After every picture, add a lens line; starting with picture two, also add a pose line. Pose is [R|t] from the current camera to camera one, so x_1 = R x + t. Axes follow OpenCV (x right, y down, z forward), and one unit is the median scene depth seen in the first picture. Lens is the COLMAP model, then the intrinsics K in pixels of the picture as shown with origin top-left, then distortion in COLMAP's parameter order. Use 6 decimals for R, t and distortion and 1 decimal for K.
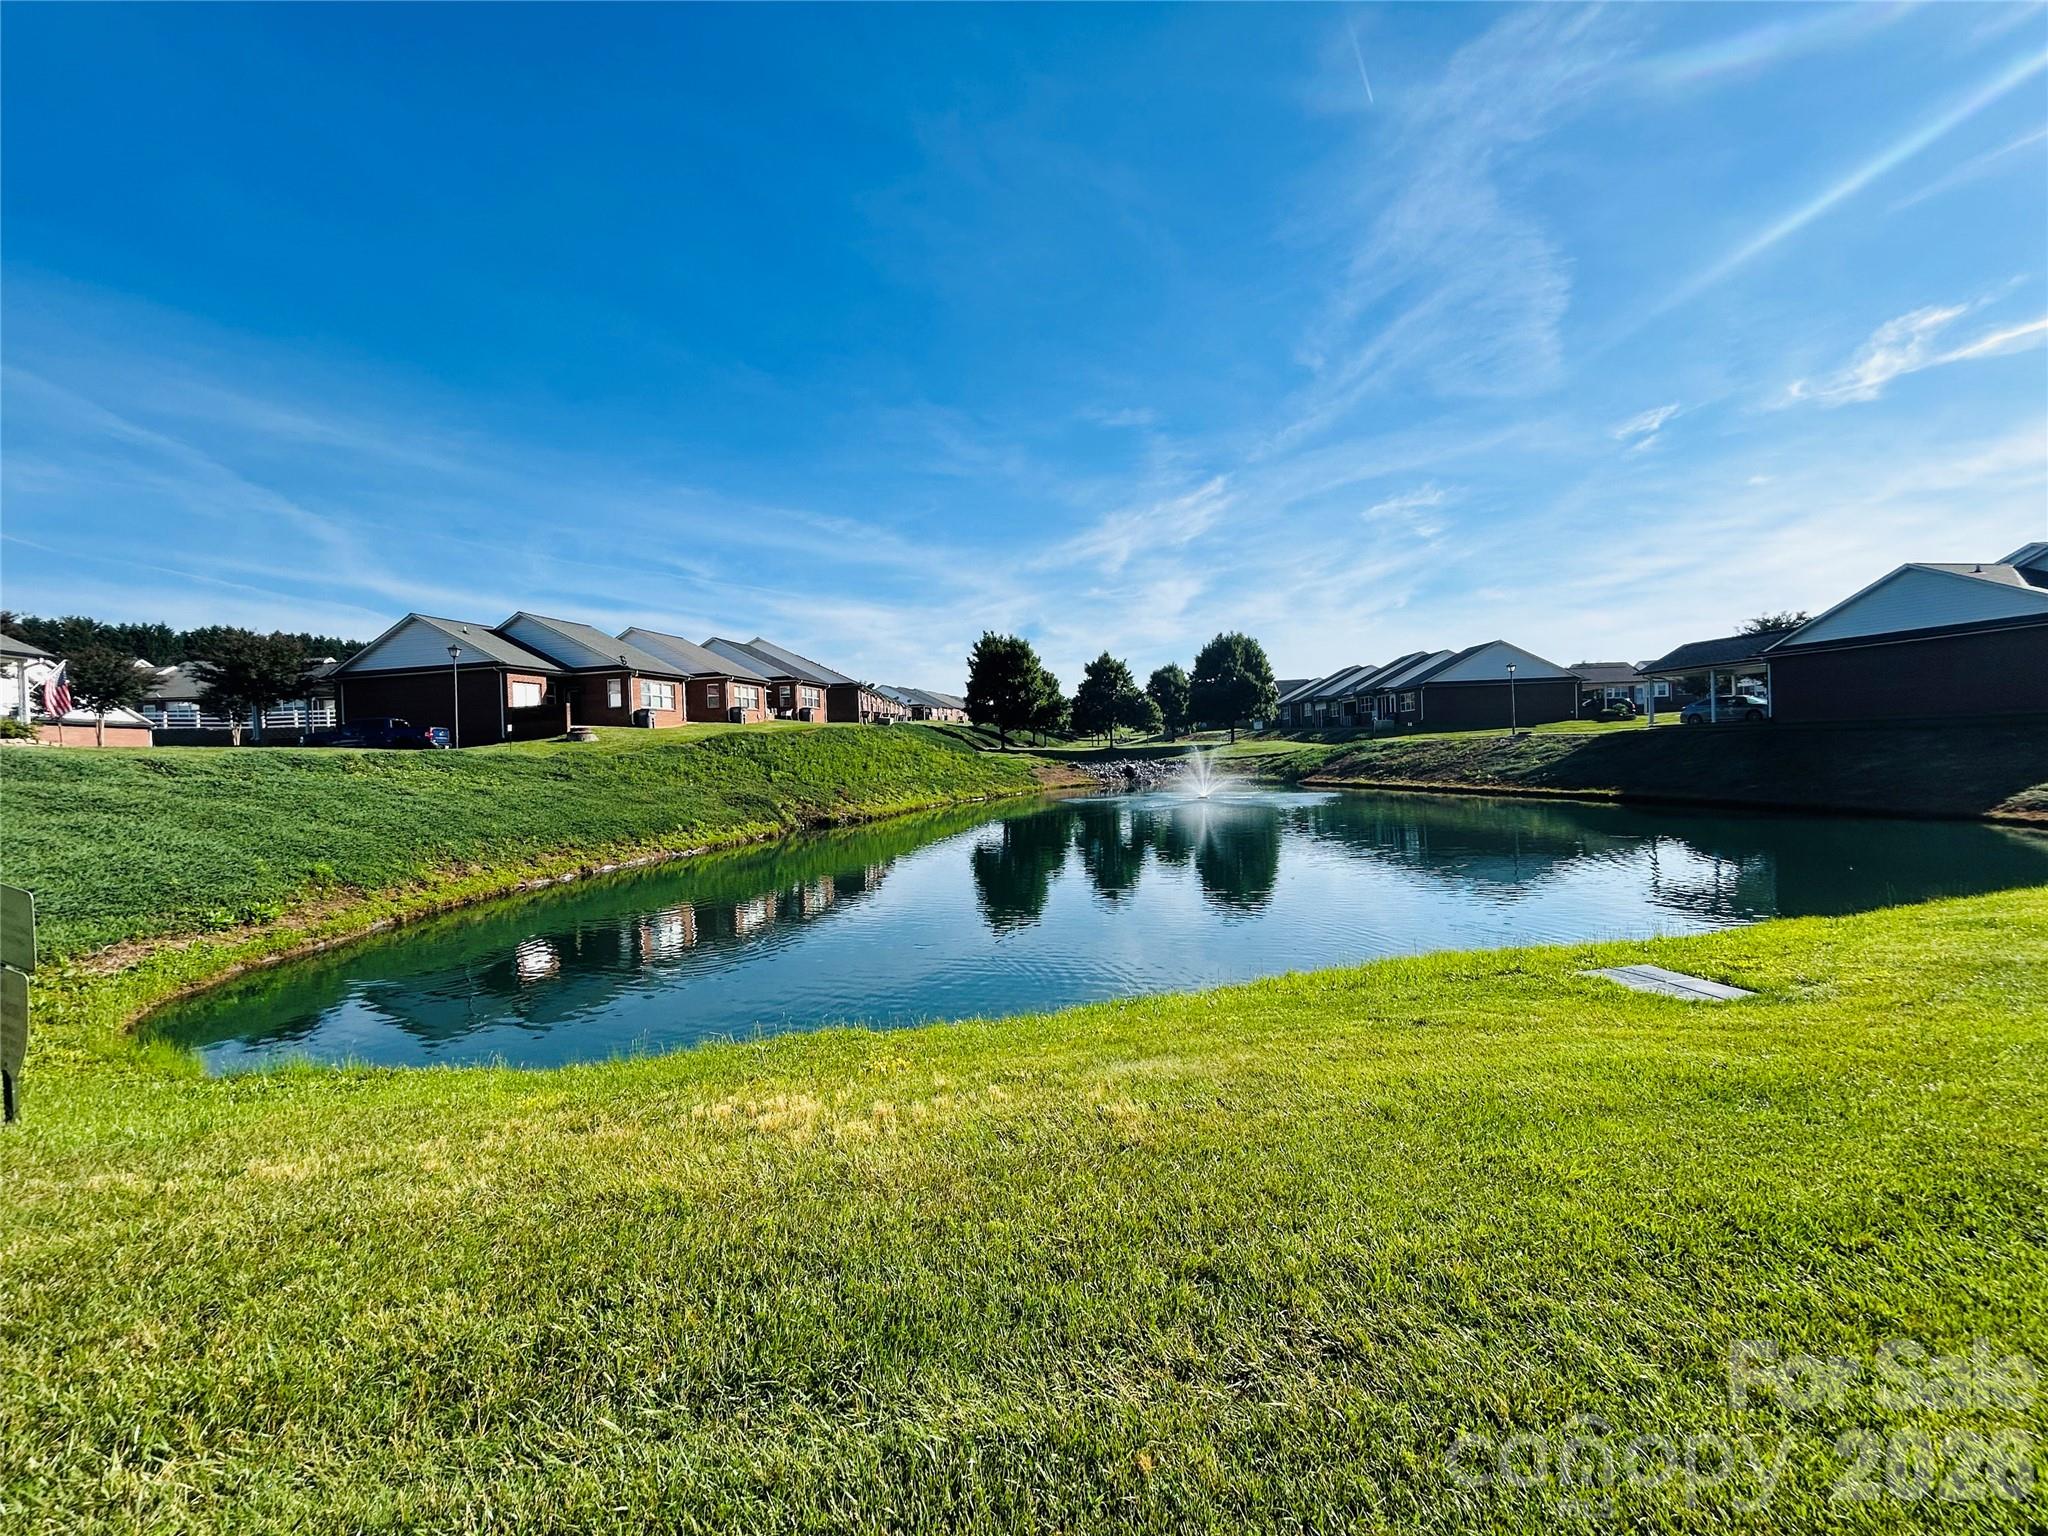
lens RADIAL K [[825.9, 0, 1022.9], [0, 825.9, 764.3], [0, 0, 1]] dist [-0.000878, -0.000124]
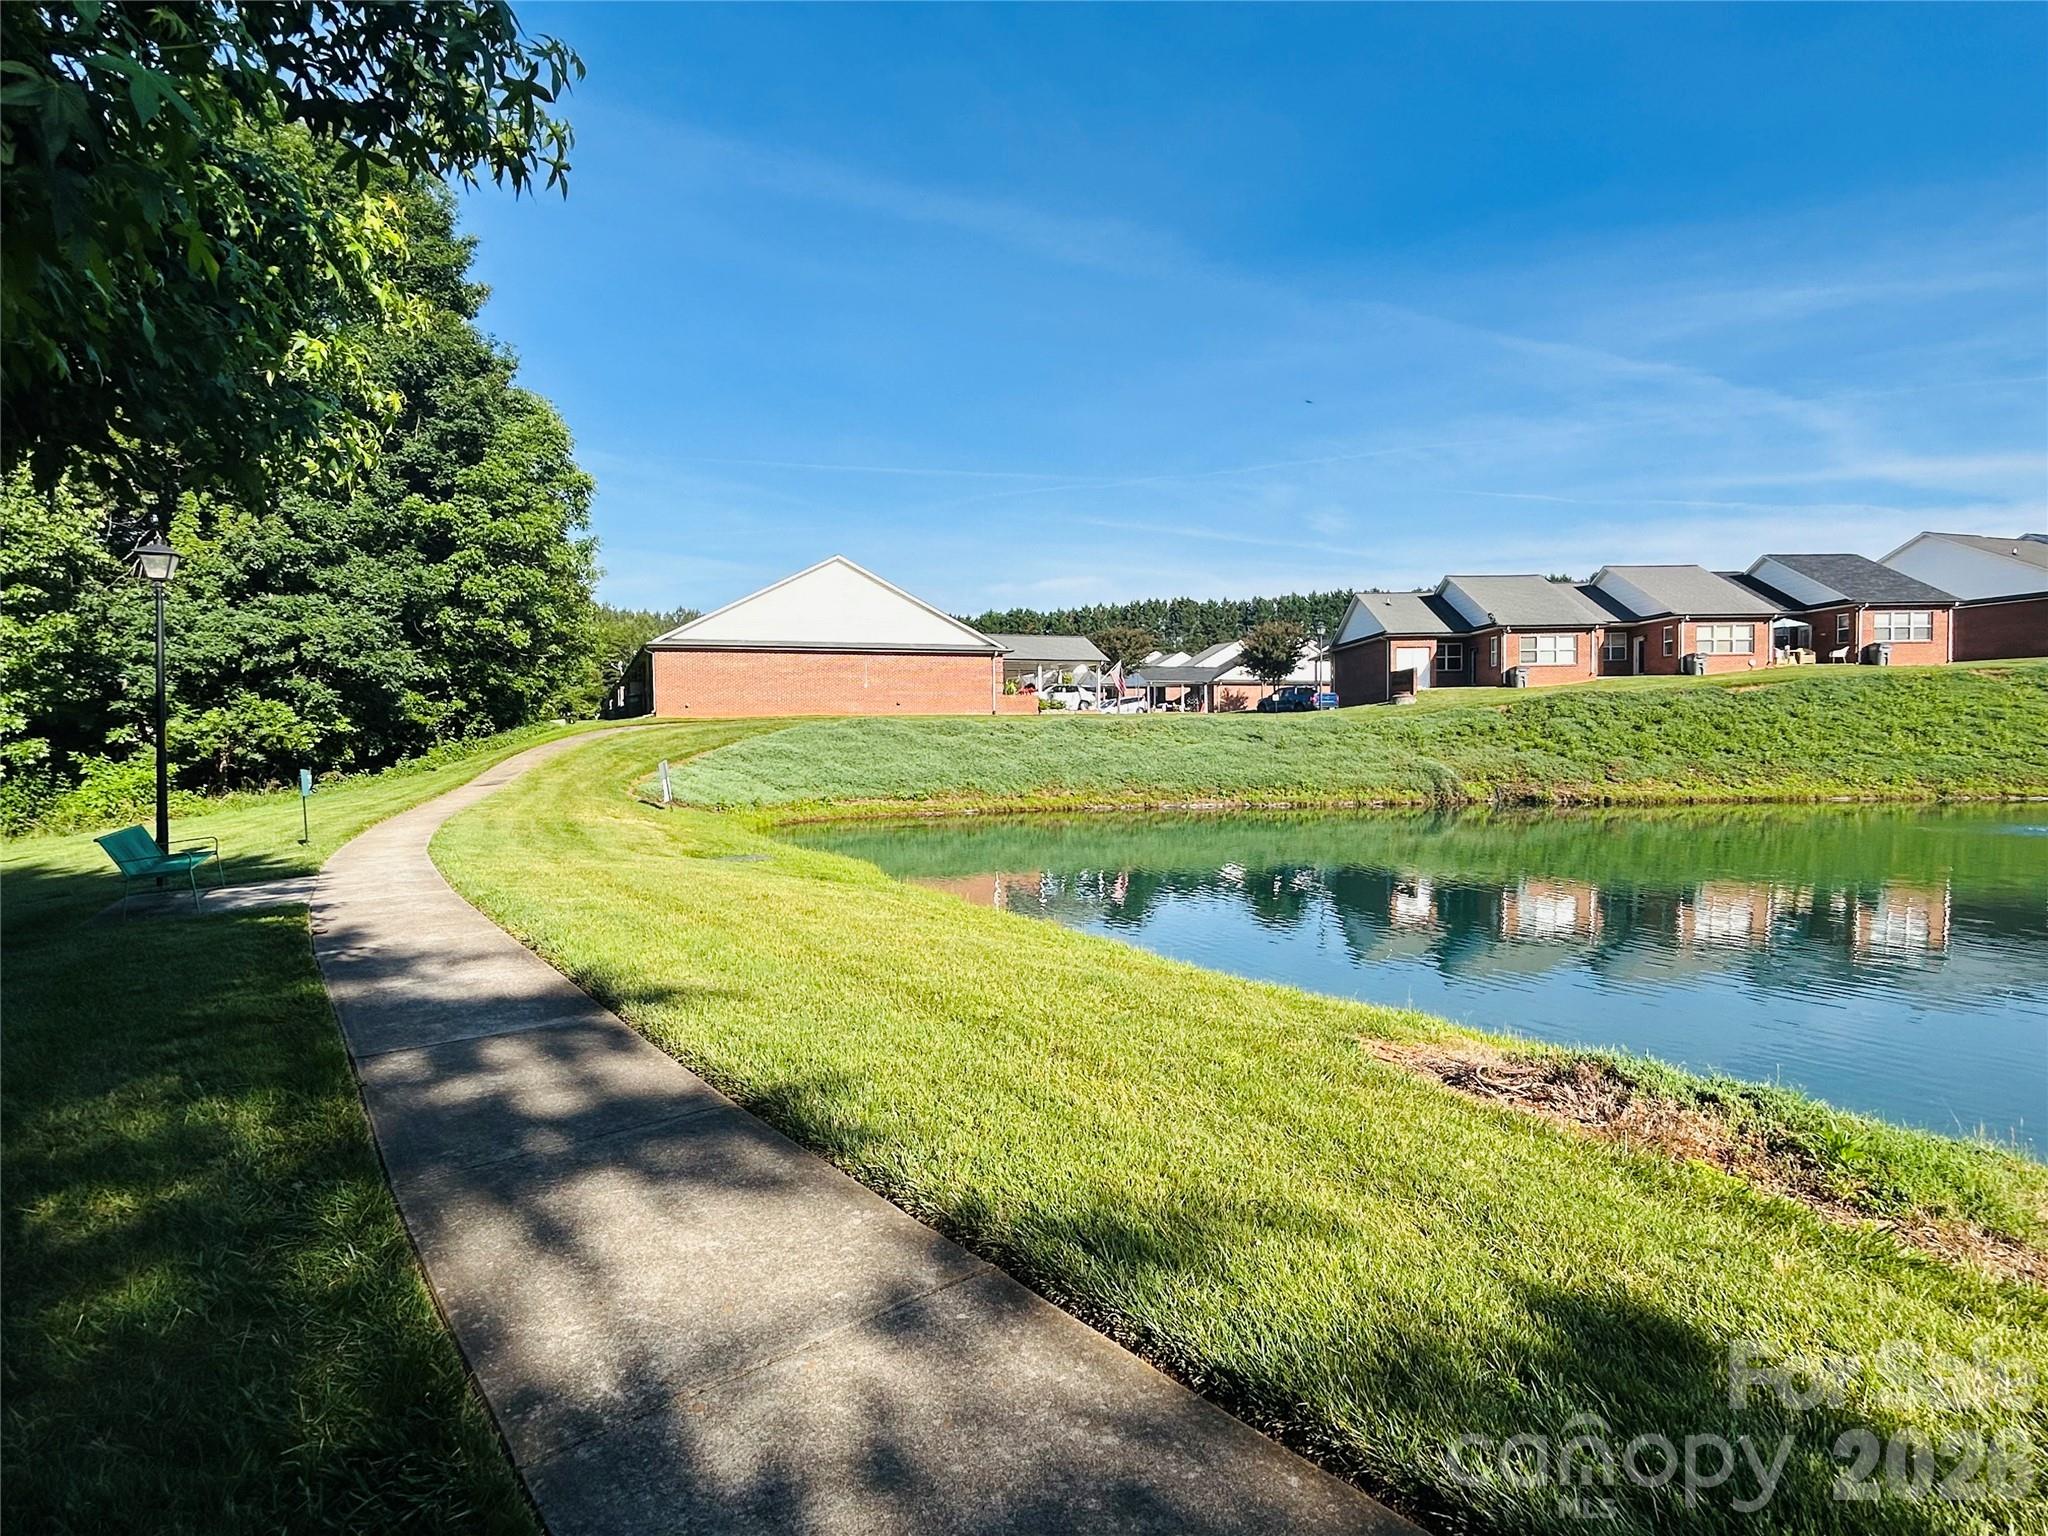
lens RADIAL K [[1076.4, 0, 1022.9], [0, 1076.4, 768.2], [0, 0, 1]] dist [-0.001681, -0.000603]
pose [[0.157889, 0.073339, -0.984730, 0.494763], [-0.008361, 0.997302, 0.072935, -0.025633], [0.987421, -0.003282, 0.158076, 0.175187]]
